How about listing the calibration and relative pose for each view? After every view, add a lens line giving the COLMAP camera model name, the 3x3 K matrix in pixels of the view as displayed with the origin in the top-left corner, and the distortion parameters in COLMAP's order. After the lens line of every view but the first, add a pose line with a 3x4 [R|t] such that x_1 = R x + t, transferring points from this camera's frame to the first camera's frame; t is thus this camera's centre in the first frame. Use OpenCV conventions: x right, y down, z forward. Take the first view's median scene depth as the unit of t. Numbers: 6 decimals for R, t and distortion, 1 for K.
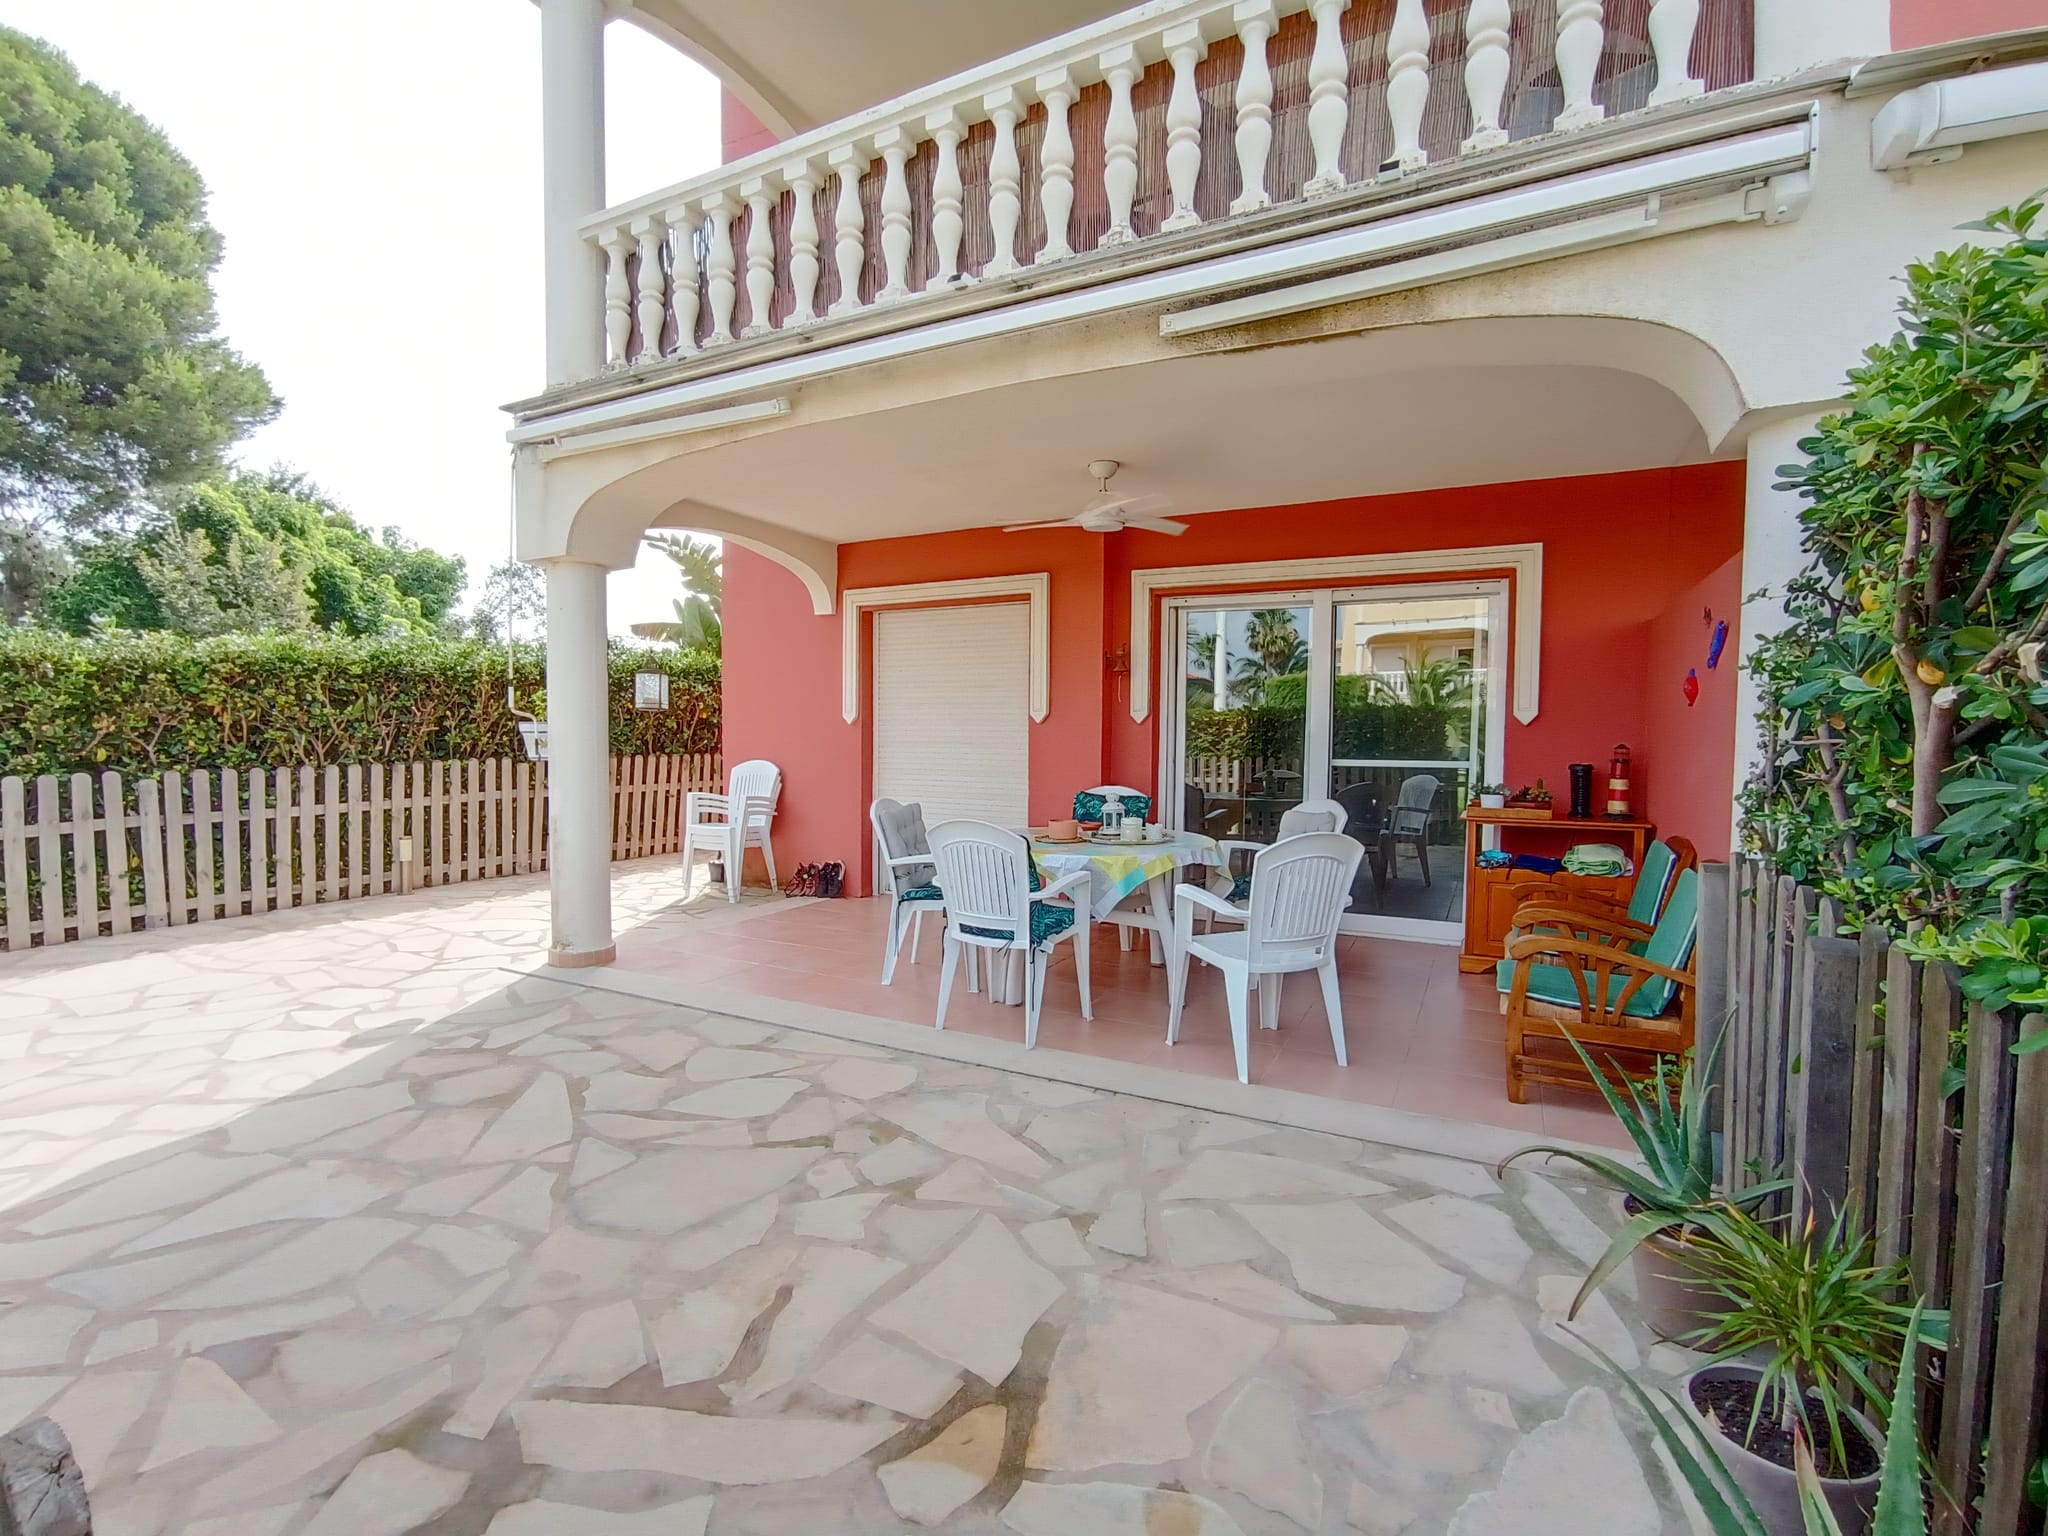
lens RADIAL K [[939.0, 0, 1015.5], [0, 939.0, 768.0], [0, 0, 1]] dist [-0.014268, 0.008728]
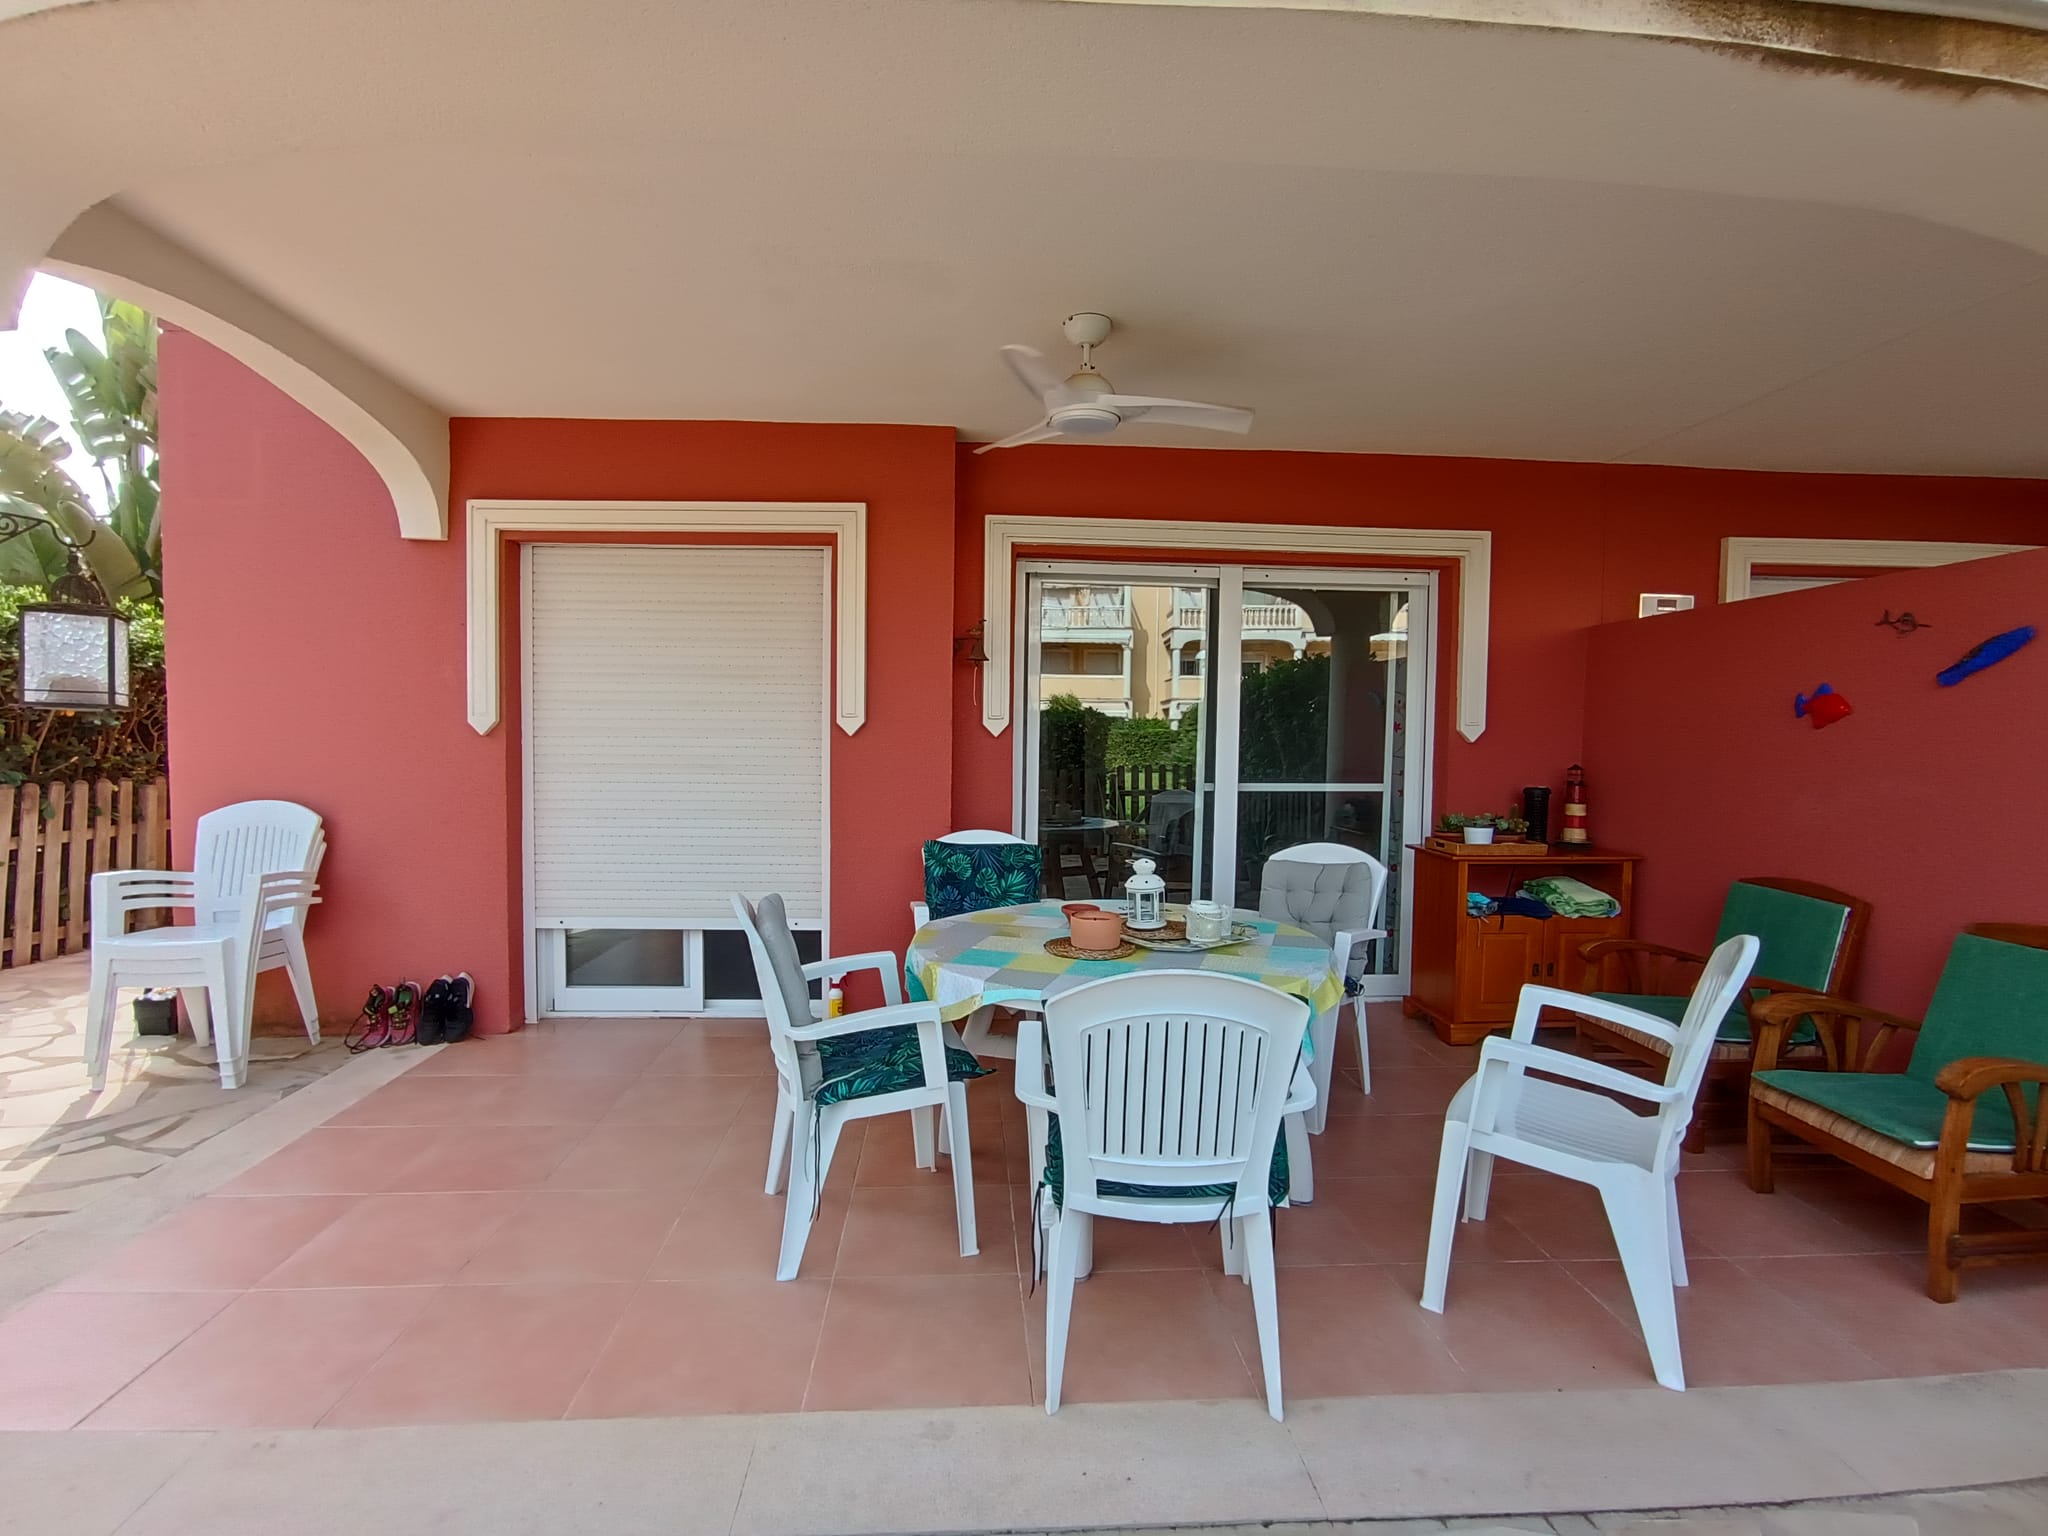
lens RADIAL K [[939.0, 0, 1026.2], [0, 939.0, 781.0], [0, 0, 1]] dist [-0.014268, 0.008728]
pose [[0.862426, -0.022406, 0.505688, -0.206030], [0.015715, 0.999723, 0.017495, -0.027039], [-0.505940, -0.007142, 0.862539, 0.392188]]
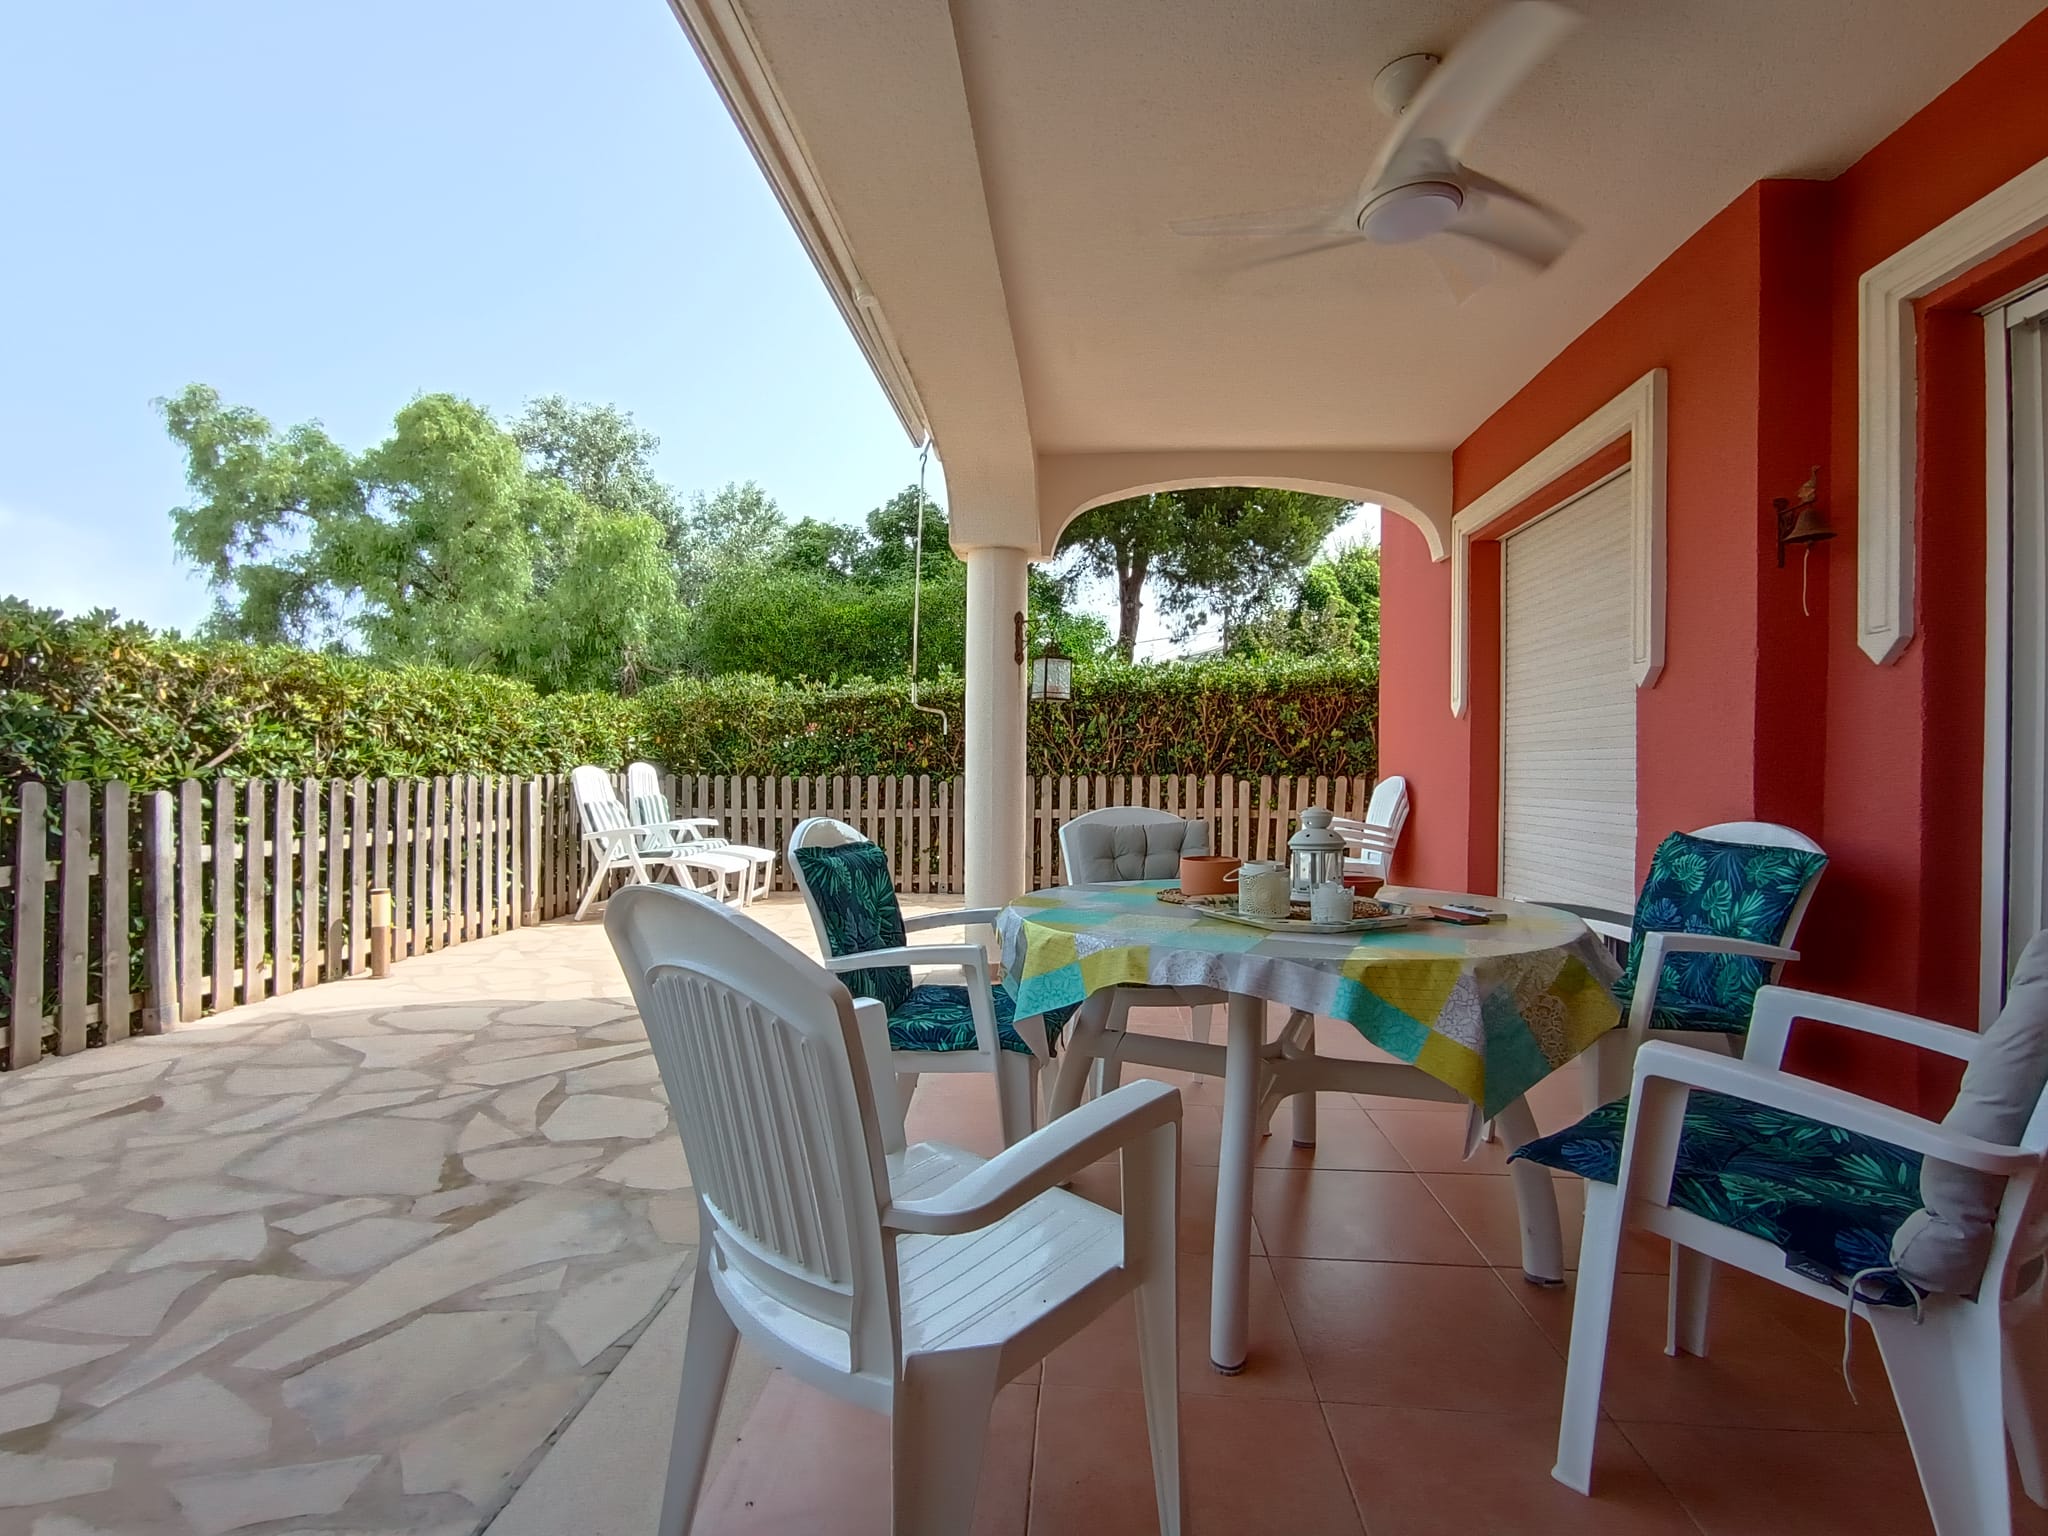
lens RADIAL K [[939.0, 0, 1021.4], [0, 939.0, 758.5], [0, 0, 1]] dist [-0.014268, 0.008728]
pose [[0.385544, -0.014532, -0.922575, 0.348751], [-0.045932, 0.998334, -0.034920, 0.020184], [0.921546, 0.055839, 0.384234, 0.542138]]
